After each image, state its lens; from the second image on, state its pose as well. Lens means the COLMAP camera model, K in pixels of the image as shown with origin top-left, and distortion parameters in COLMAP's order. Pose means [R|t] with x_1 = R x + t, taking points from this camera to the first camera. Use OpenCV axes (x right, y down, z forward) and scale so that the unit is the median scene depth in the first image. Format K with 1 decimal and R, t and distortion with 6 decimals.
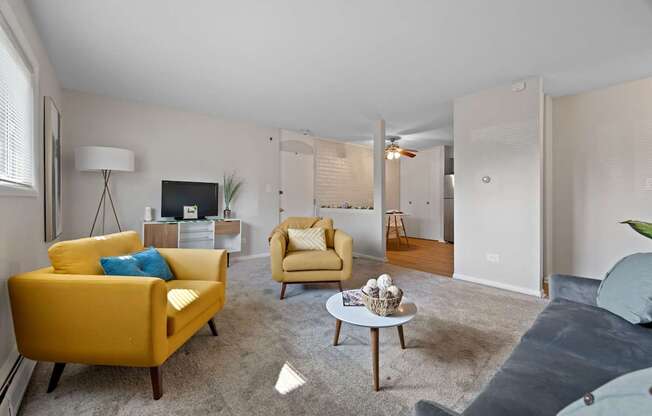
lens RADIAL K [[269.0, 0, 317.7], [0, 269.0, 200.9], [0, 0, 1]] dist [-0.000745, -0.000034]
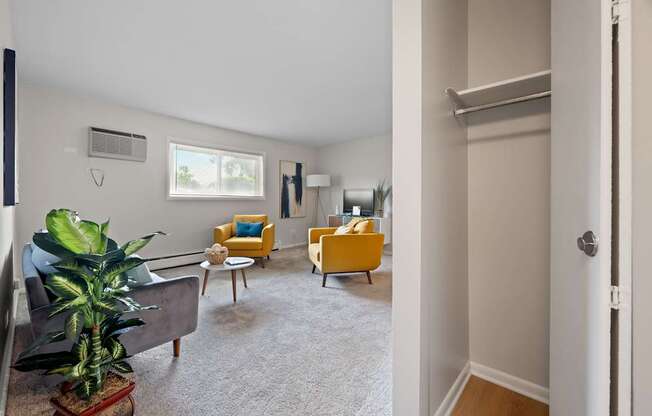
lens RADIAL K [[269.0, 0, 317.7], [0, 269.0, 200.9], [0, 0, 1]] dist [-0.000745, -0.000034]
pose [[0.158632, 0.004013, -0.987330, 0.902714], [-0.001679, 0.999991, 0.003794, -0.015946], [0.987336, 0.001055, 0.158637, 0.574484]]
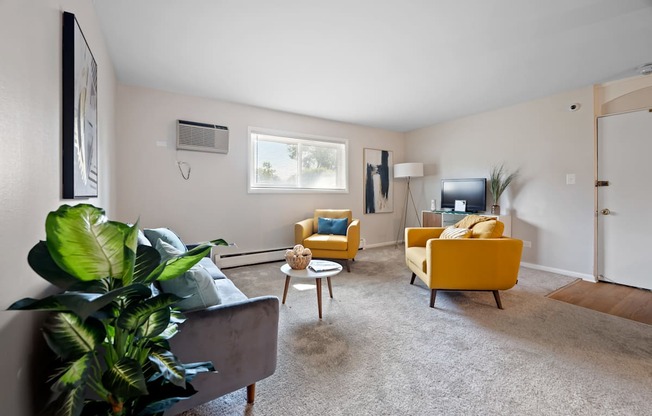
lens RADIAL K [[269.0, 0, 317.7], [0, 269.0, 200.9], [0, 0, 1]] dist [-0.000745, -0.000034]
pose [[-0.117086, 0.027295, -0.992747, 0.738406], [0.001815, 0.999626, 0.027270, -0.012549], [0.993120, 0.001391, -0.117092, 0.534311]]
